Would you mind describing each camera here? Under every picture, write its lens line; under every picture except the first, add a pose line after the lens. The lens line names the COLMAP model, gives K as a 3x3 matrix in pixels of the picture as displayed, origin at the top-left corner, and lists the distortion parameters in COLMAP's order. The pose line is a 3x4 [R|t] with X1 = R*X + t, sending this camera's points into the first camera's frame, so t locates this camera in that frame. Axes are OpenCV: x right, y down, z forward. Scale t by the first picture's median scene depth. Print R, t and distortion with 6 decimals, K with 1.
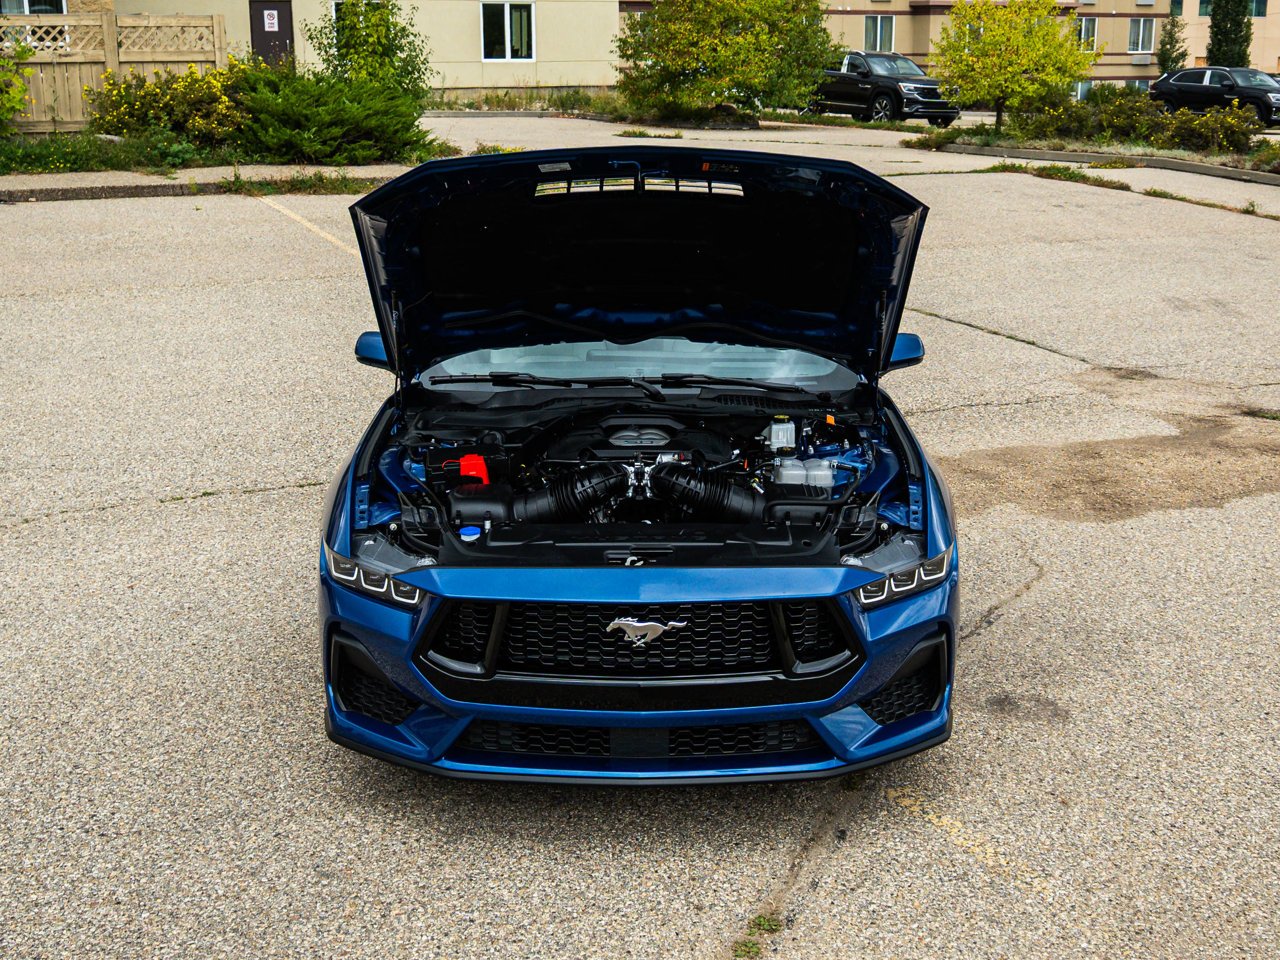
lens RADIAL K [[1737.1, 0, 640.0], [0, 1737.1, 480.0], [0, 0, 1]] dist [0.015554, 0.000308]
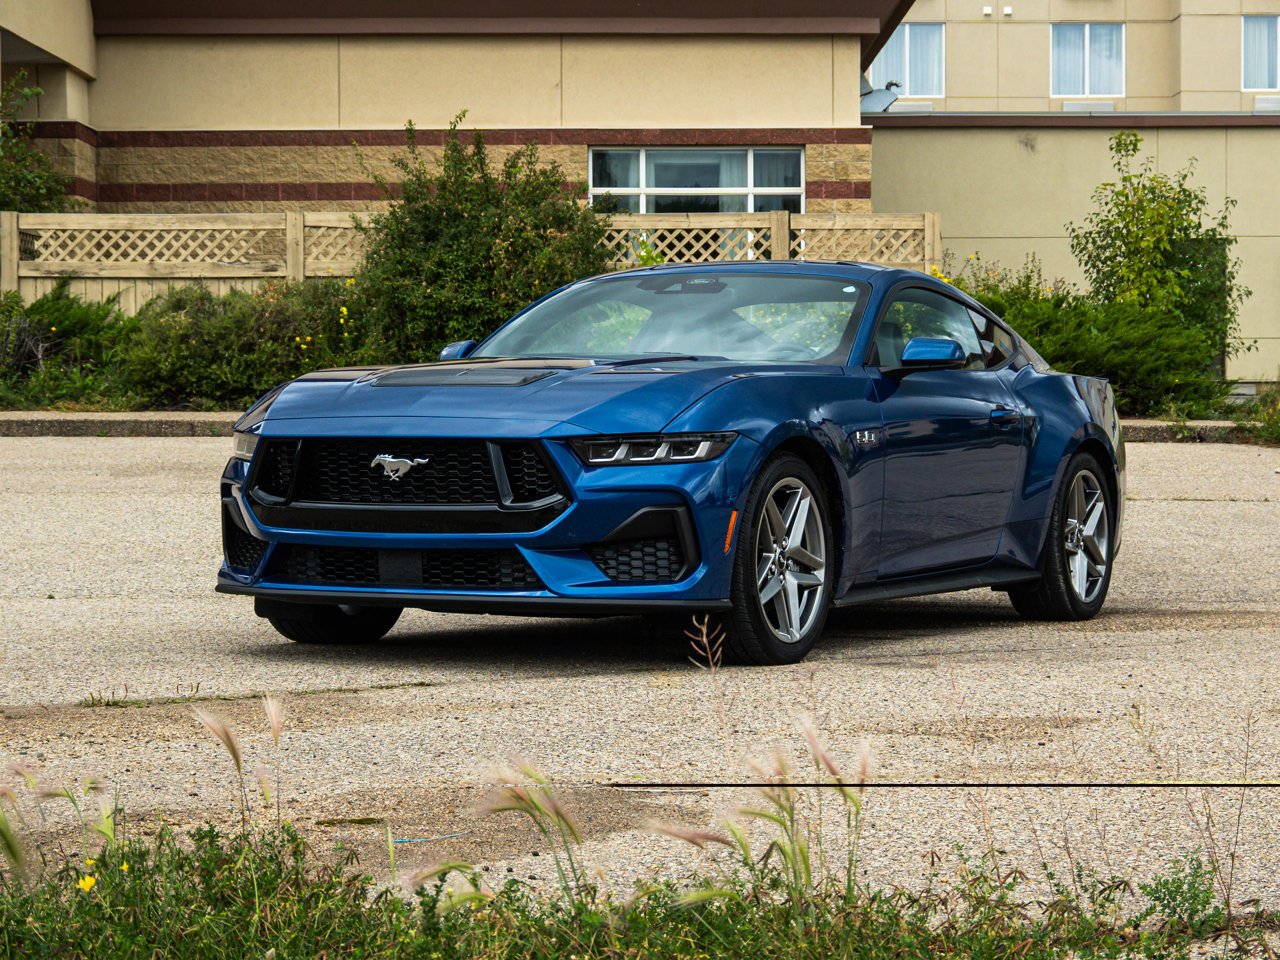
lens RADIAL K [[3560.0, 0, 625.4], [0, 3560.0, 403.9], [0, 0, 1]] dist [0.062718, 0.015282]
pose [[0.884736, 0.002731, -0.466084, 0.321103], [-0.120945, 0.967075, -0.223915, 0.143788], [0.450127, 0.254477, 0.855936, -0.260705]]
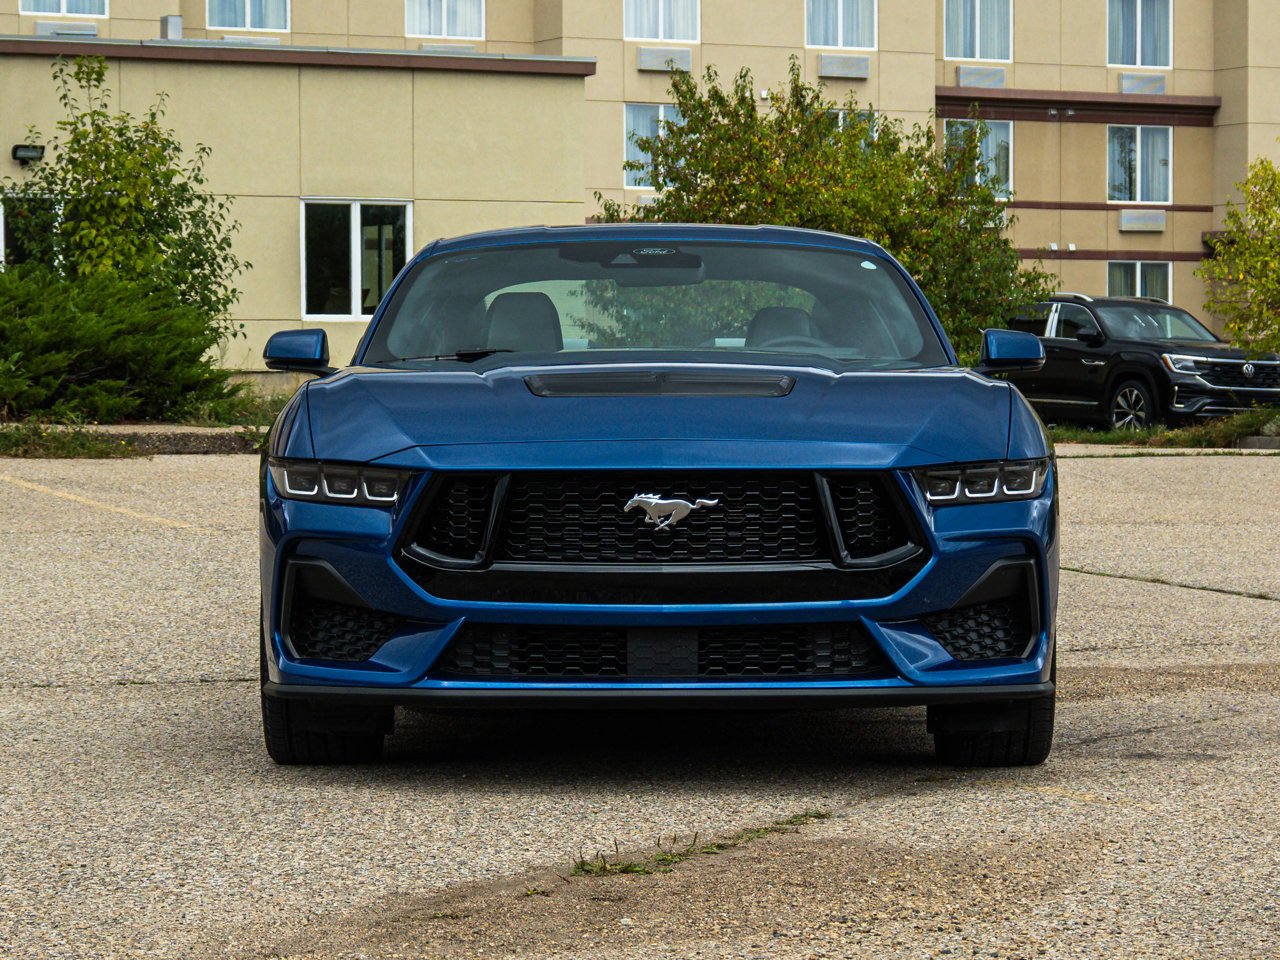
lens RADIAL K [[4326.3, 0, 640.8], [0, 4326.3, 510.0], [0, 0, 1]] dist [0.029508, 0.995241]
pose [[0.999985, -0.001027, 0.005414, -0.005616], [0.002233, 0.973735, -0.227672, 0.141925], [-0.005038, 0.227680, 0.973723, -0.265367]]
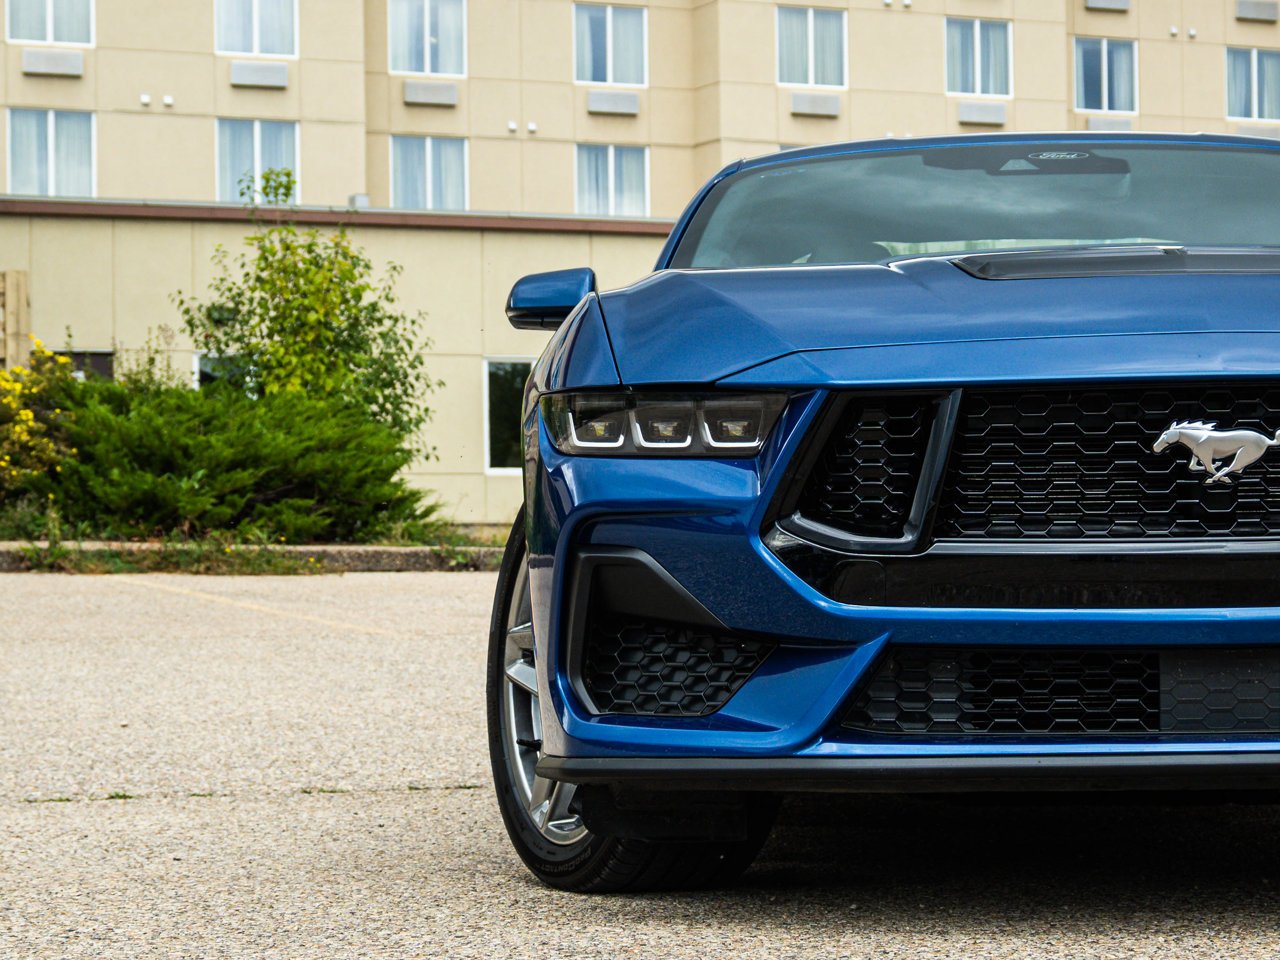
lens RADIAL K [[3631.8, 0, 640.0], [0, 3631.8, 480.0], [0, 0, 1]] dist [0.067573, 0.416164]
pose [[0.999670, -0.008858, -0.024132, -0.035257], [0.001635, 0.958759, -0.284215, 0.097729], [0.025655, 0.284081, 0.958457, -0.000896]]
